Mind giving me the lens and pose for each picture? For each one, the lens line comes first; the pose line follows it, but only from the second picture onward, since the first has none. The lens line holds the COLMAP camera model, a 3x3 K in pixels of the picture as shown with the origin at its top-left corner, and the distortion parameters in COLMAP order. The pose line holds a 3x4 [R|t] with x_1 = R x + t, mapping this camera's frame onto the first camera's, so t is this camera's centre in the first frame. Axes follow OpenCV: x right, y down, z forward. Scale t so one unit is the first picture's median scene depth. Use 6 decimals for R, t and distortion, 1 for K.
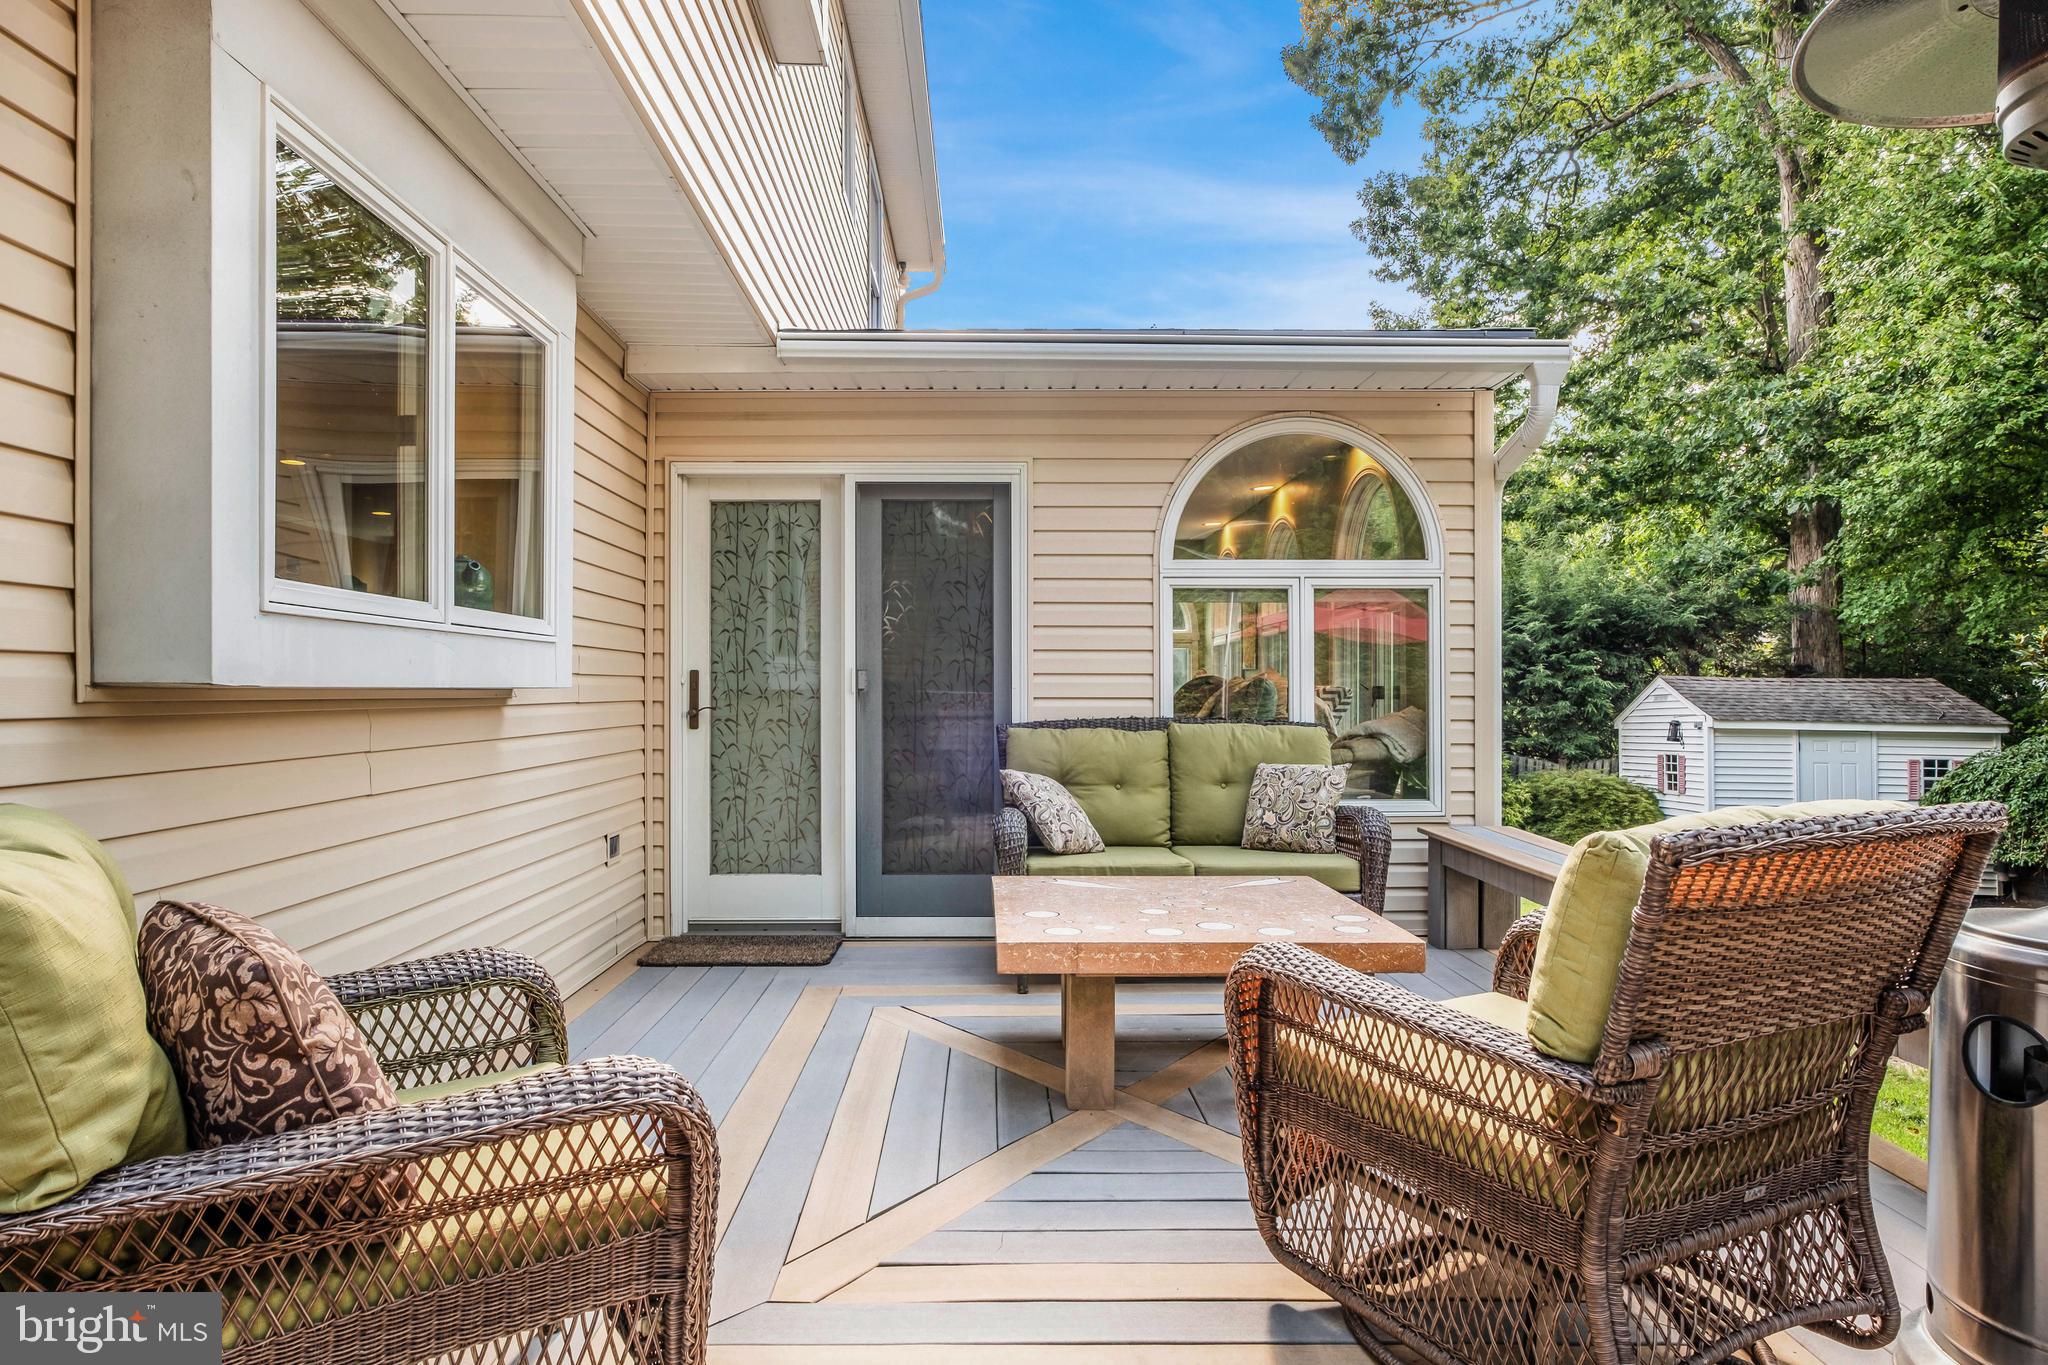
lens RADIAL K [[1130.4, 0, 1024.0], [0, 1130.4, 682.5], [0, 0, 1]] dist [0.000238, 0.000056]
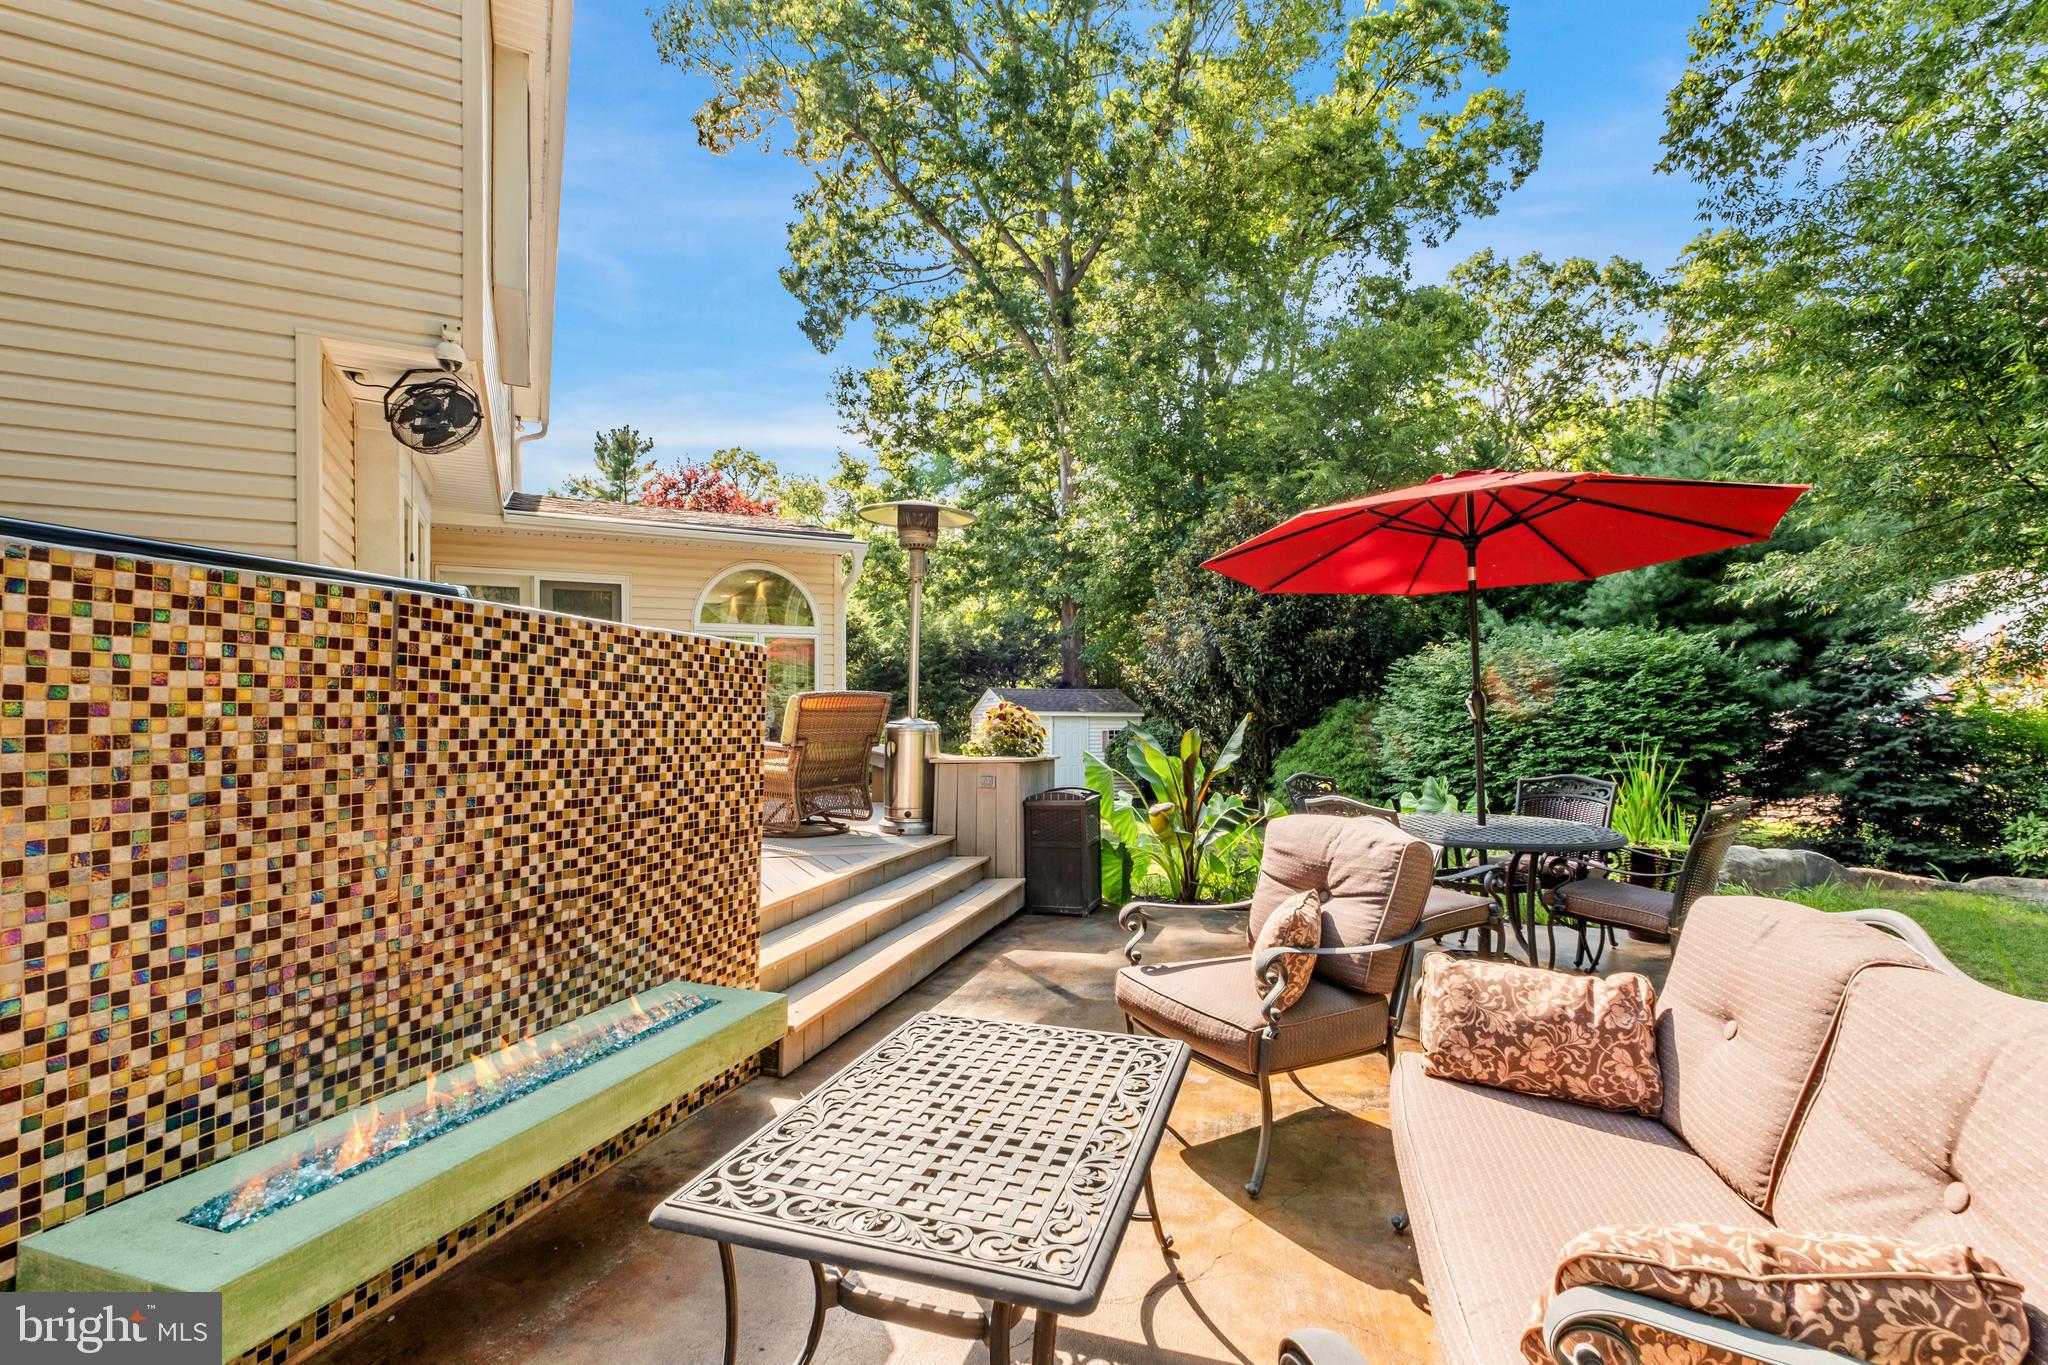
lens RADIAL K [[898.7, 0, 1022.1], [0, 898.7, 711.2], [0, 0, 1]] dist [-0.000143, -0.000006]
pose [[0.890872, -0.004103, 0.454236, -0.027450], [-0.001155, 0.999936, 0.011297, 0.010794], [-0.454253, -0.010589, 0.890810, -0.215532]]
